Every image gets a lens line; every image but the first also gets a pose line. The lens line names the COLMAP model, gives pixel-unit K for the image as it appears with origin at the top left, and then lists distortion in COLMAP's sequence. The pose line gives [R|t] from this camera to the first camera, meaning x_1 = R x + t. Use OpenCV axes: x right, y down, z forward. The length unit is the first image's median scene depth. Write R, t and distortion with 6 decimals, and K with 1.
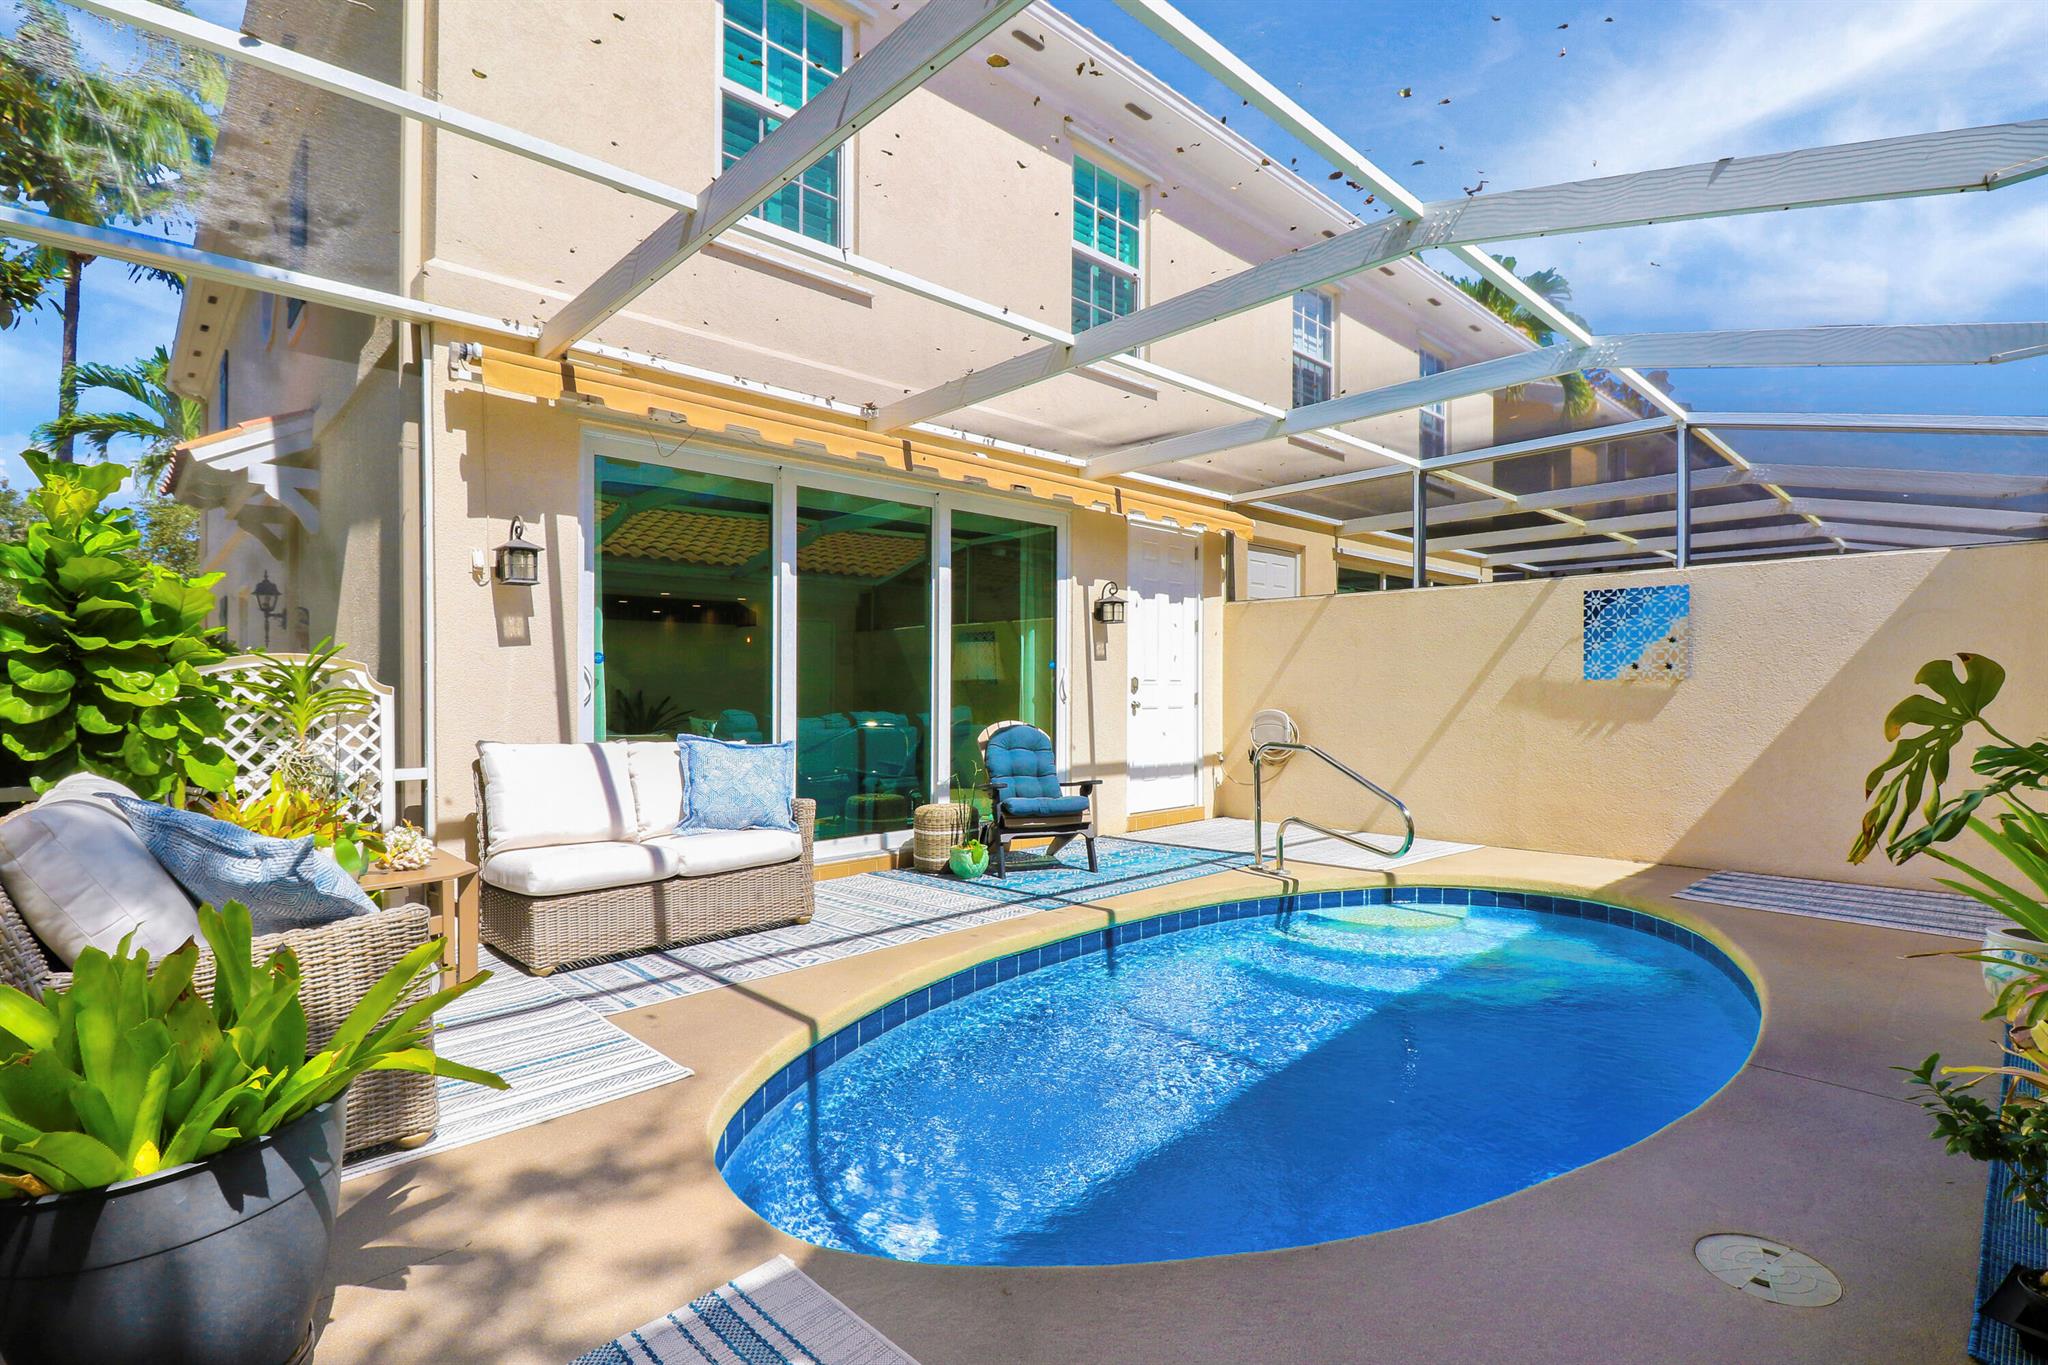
lens RADIAL K [[970.5, 0, 1002.5], [0, 970.5, 683.0], [0, 0, 1]] dist [-0.020025, -0.000086]
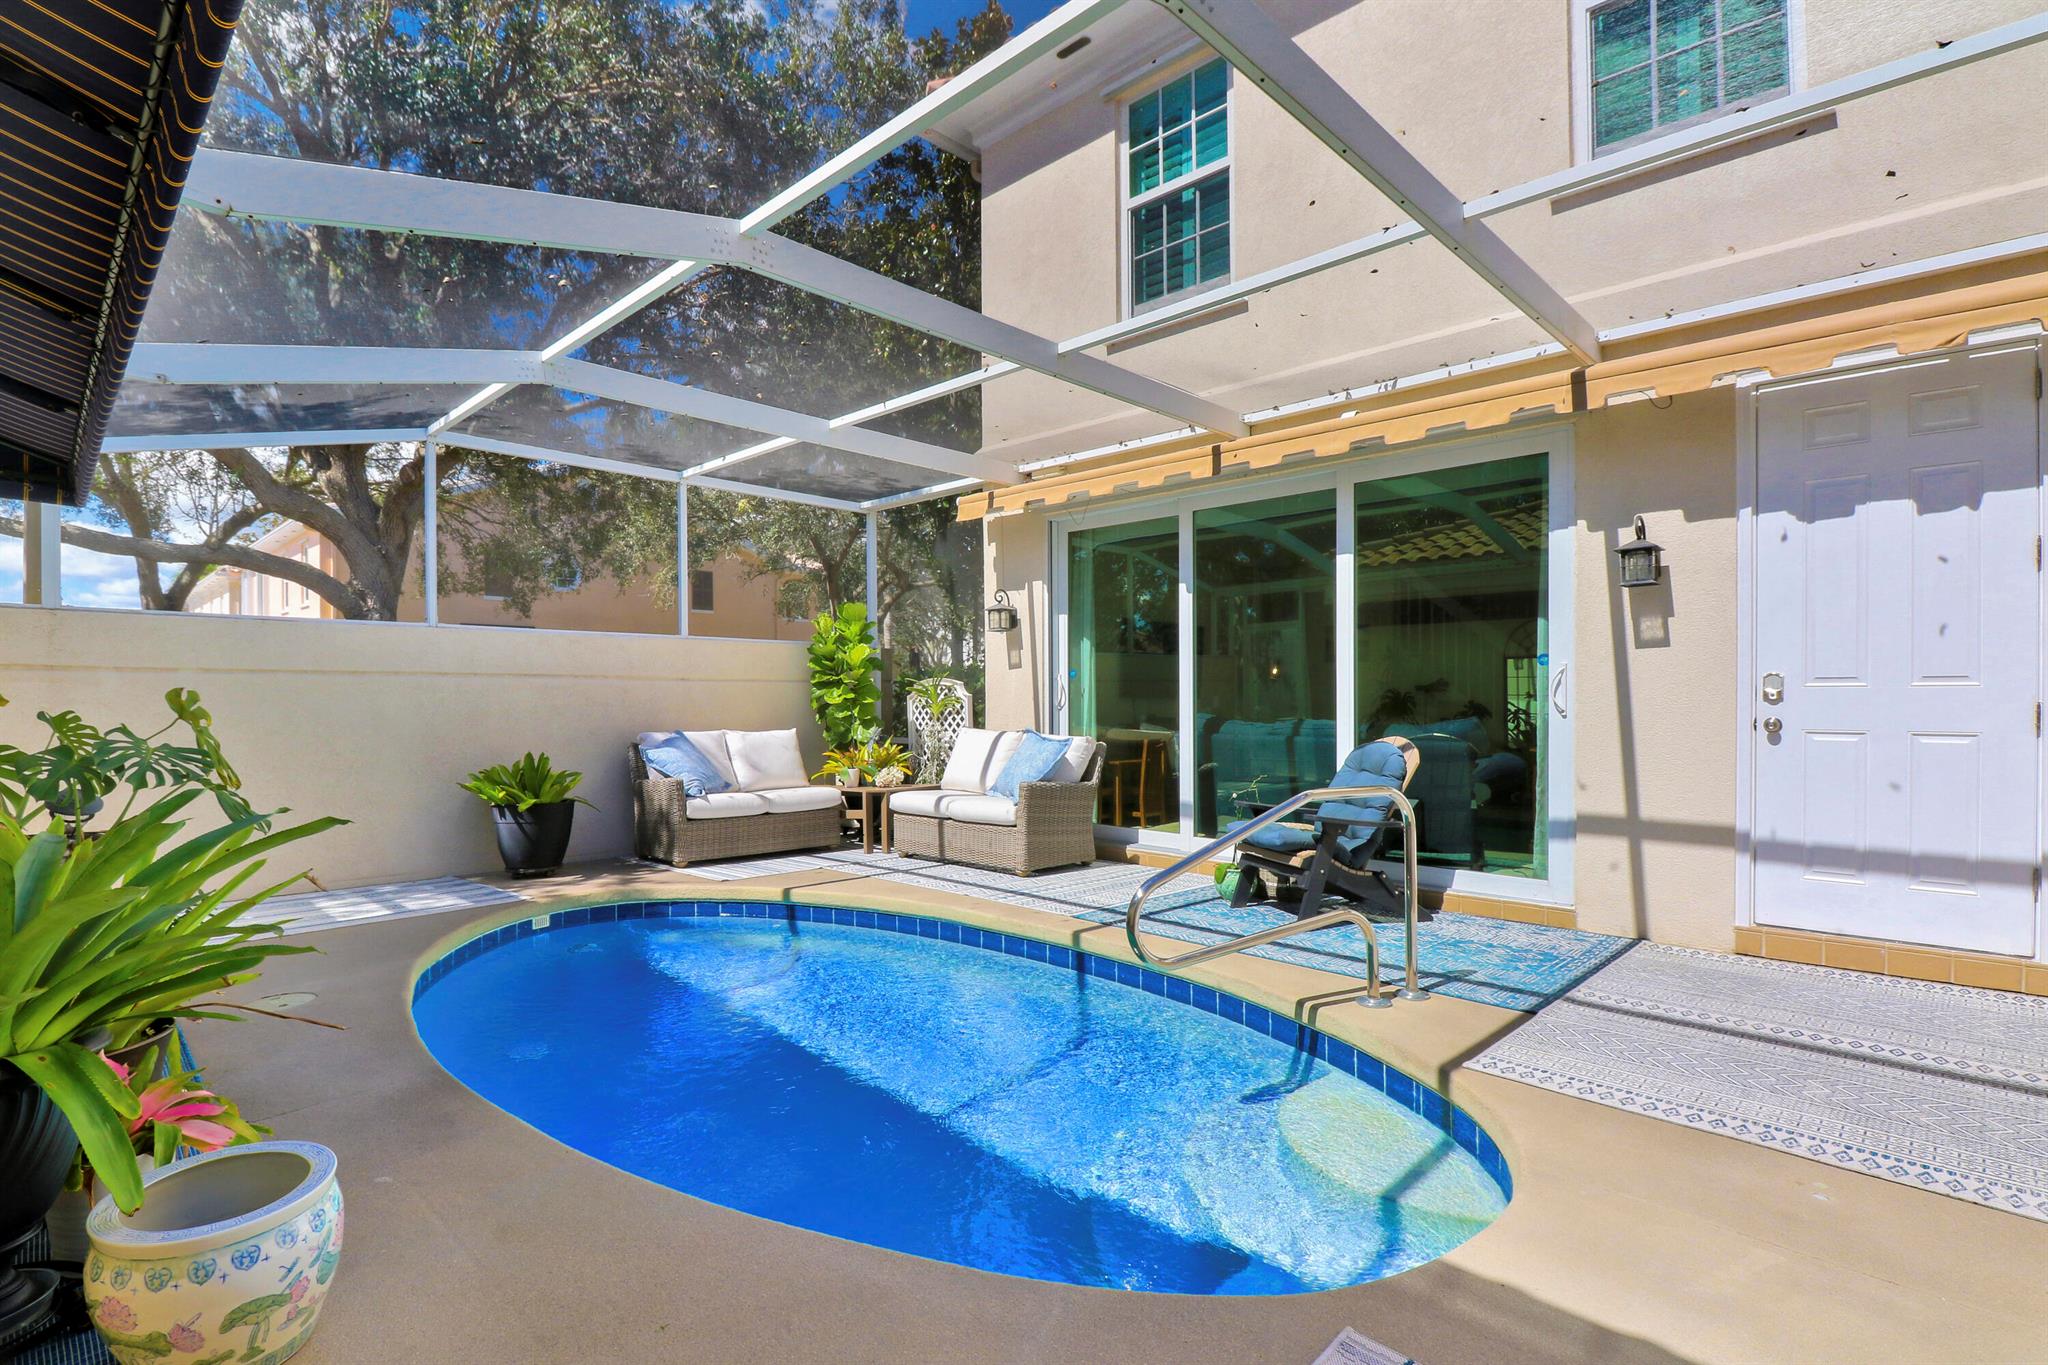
lens RADIAL K [[975.4, 0, 1099.1], [0, 975.4, 710.1], [0, 0, 1]] dist [-0.000057, -0.015306]
pose [[0.072568, 0.004763, -0.997352, 0.893922], [0.000783, 0.999988, 0.004833, 0.015632], [0.997363, -0.001132, 0.072563, 0.817141]]
